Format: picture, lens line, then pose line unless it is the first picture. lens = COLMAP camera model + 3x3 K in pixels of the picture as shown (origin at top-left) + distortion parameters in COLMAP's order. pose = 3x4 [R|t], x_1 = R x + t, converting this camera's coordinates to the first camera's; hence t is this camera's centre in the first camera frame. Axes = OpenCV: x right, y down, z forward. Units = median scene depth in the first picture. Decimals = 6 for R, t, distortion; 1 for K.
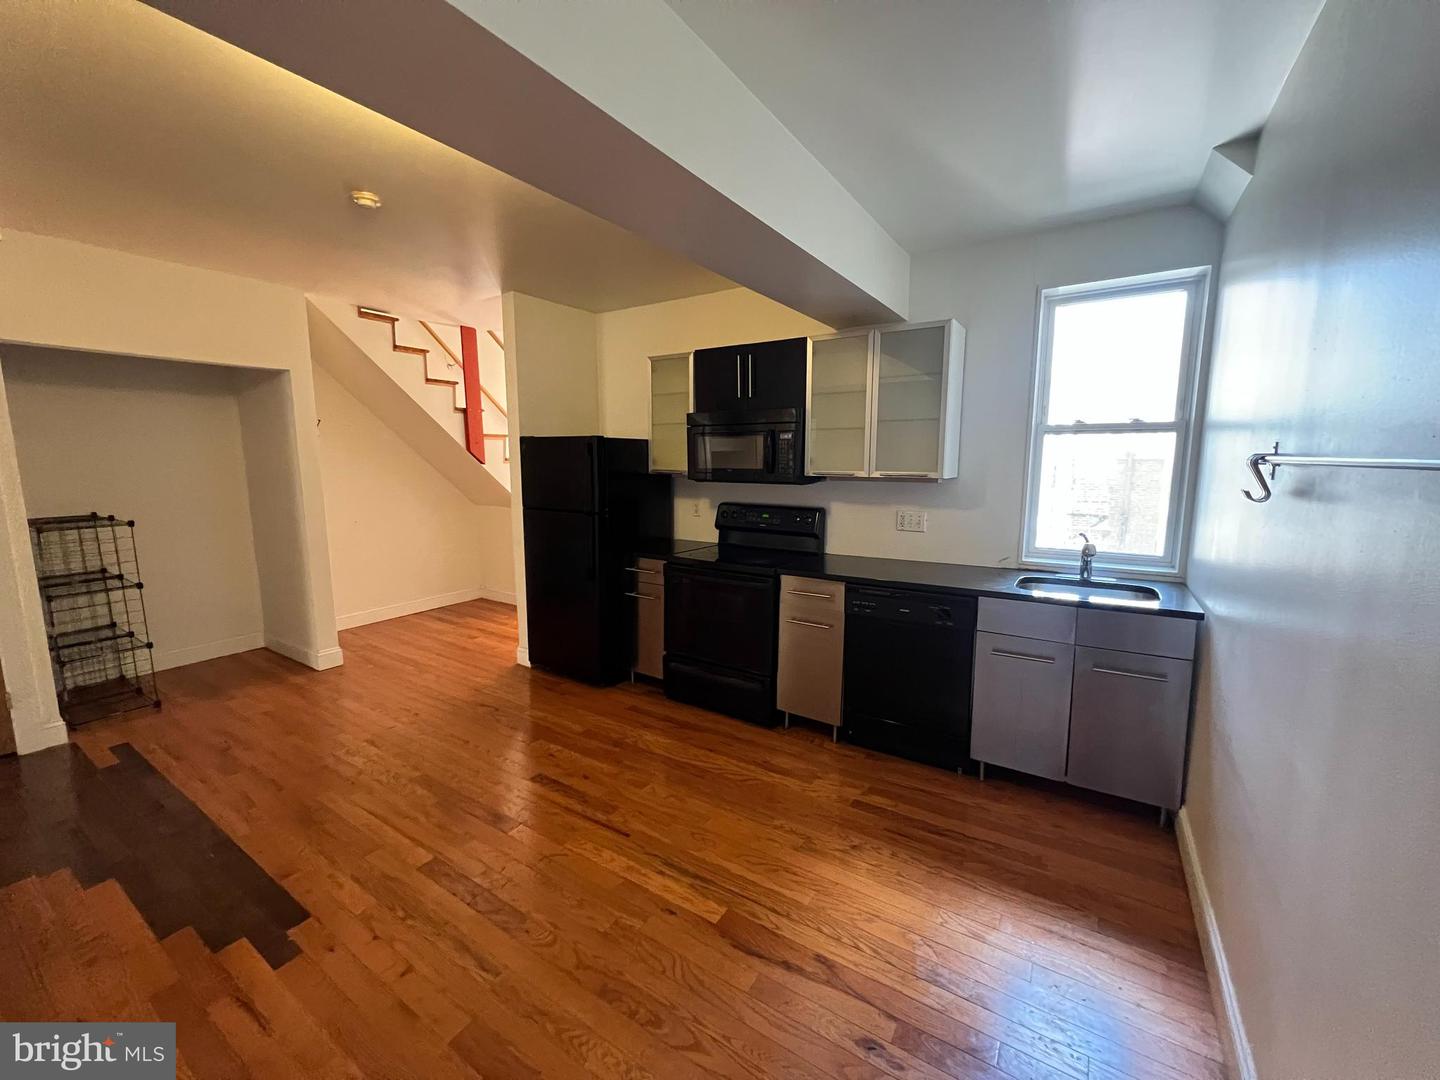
lens RADIAL K [[574.6, 0, 717.5], [0, 574.6, 535.1], [0, 0, 1]] dist [0.000092, 0.000360]
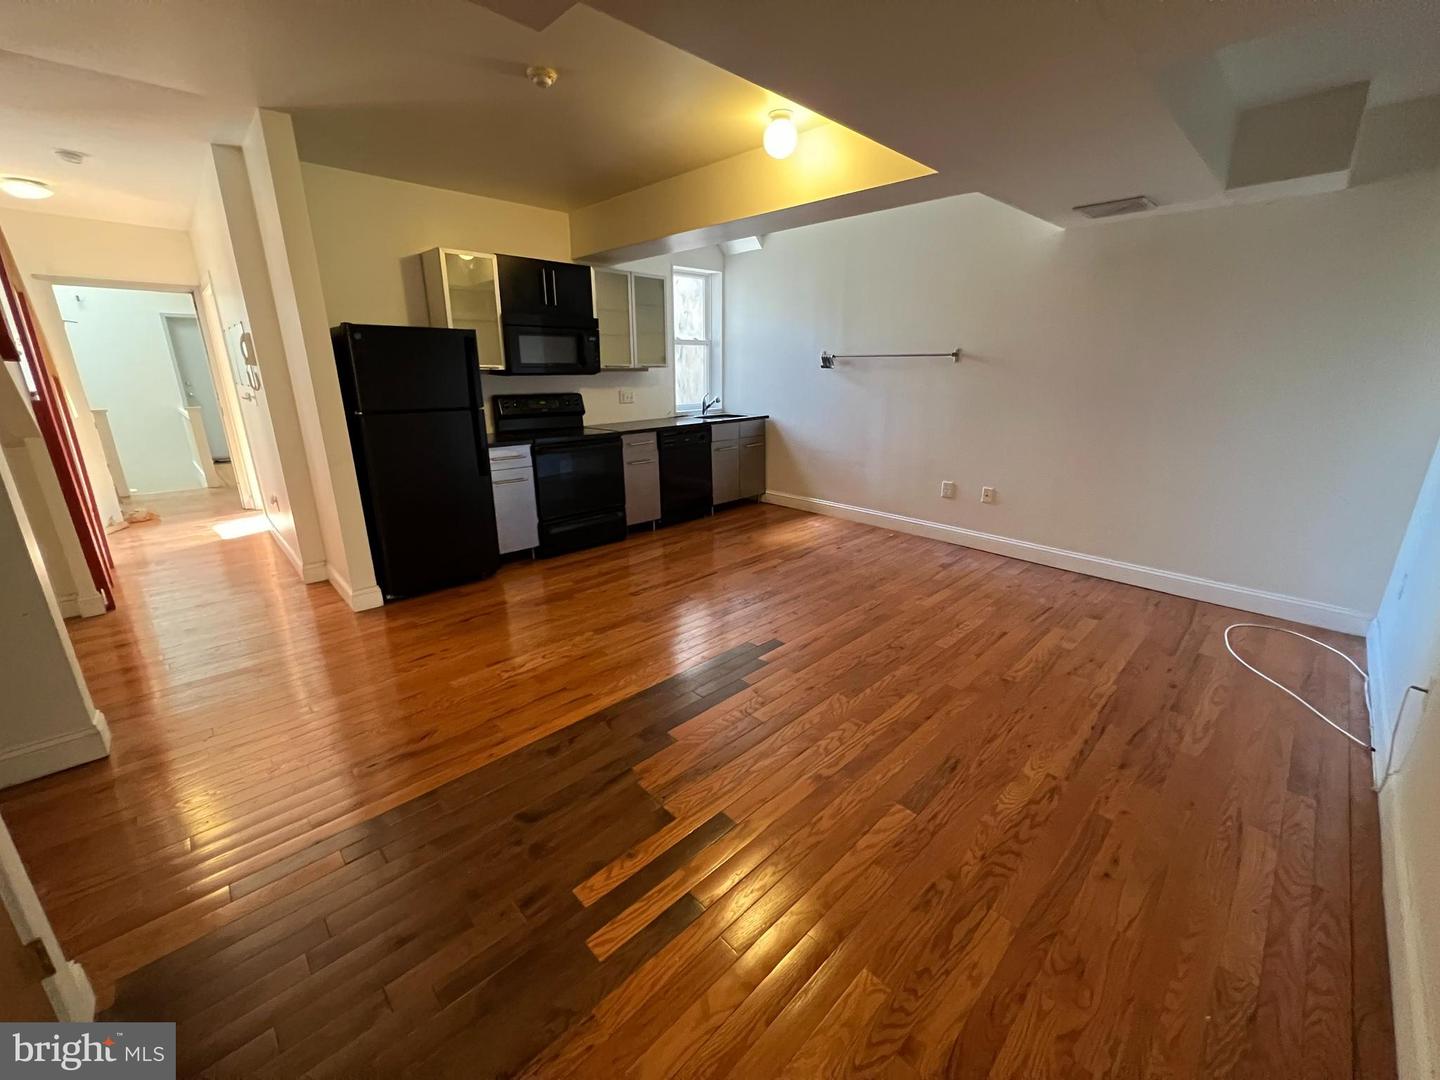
lens RADIAL K [[574.6, 0, 715.8], [0, 574.6, 534.3], [0, 0, 1]] dist [0.000092, 0.000360]
pose [[0.231087, -0.278218, 0.932306, -1.354513], [0.131172, 0.958402, 0.253493, -0.033297], [-0.964050, 0.063714, 0.257969, 0.403103]]
